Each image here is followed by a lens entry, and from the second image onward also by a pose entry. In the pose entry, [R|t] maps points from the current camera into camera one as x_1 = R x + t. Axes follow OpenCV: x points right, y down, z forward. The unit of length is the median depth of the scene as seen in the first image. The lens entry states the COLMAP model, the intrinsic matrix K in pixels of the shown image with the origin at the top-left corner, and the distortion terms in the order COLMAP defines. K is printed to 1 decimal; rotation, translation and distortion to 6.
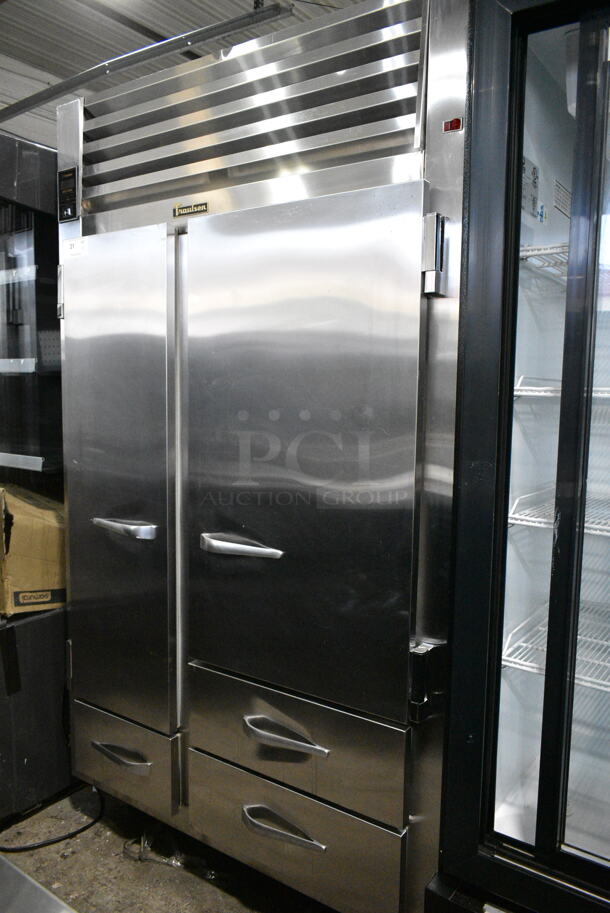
lens RADIAL K [[707.9, 0, 307.5], [0, 707.9, 458.5], [0, 0, 1]] dist [-0.024358, 0.010897]
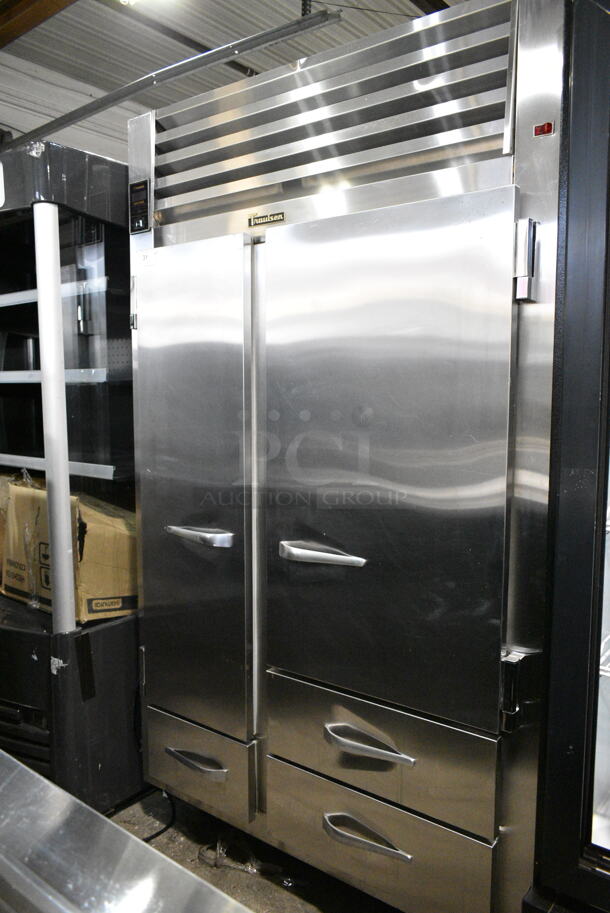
lens RADIAL K [[707.9, 0, 306.4], [0, 707.9, 457.6], [0, 0, 1]] dist [-0.024358, 0.010897]
pose [[0.998977, -0.009368, -0.044246, -0.063614], [0.009116, 0.999941, -0.005882, -0.005939], [0.044299, 0.005472, 0.999003, -0.001197]]
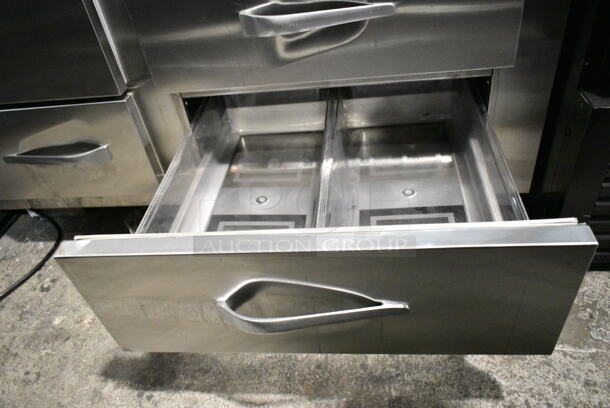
lens RADIAL K [[473.0, 0, 304.5], [0, 473.0, 208.0], [0, 0, 1]] dist [-0.024358, 0.010897]
pose [[0.869680, -0.401958, 0.286507, -0.222259], [0.191241, 0.809467, 0.555149, 0.269373], [-0.455065, -0.428010, 0.780848, 0.523702]]
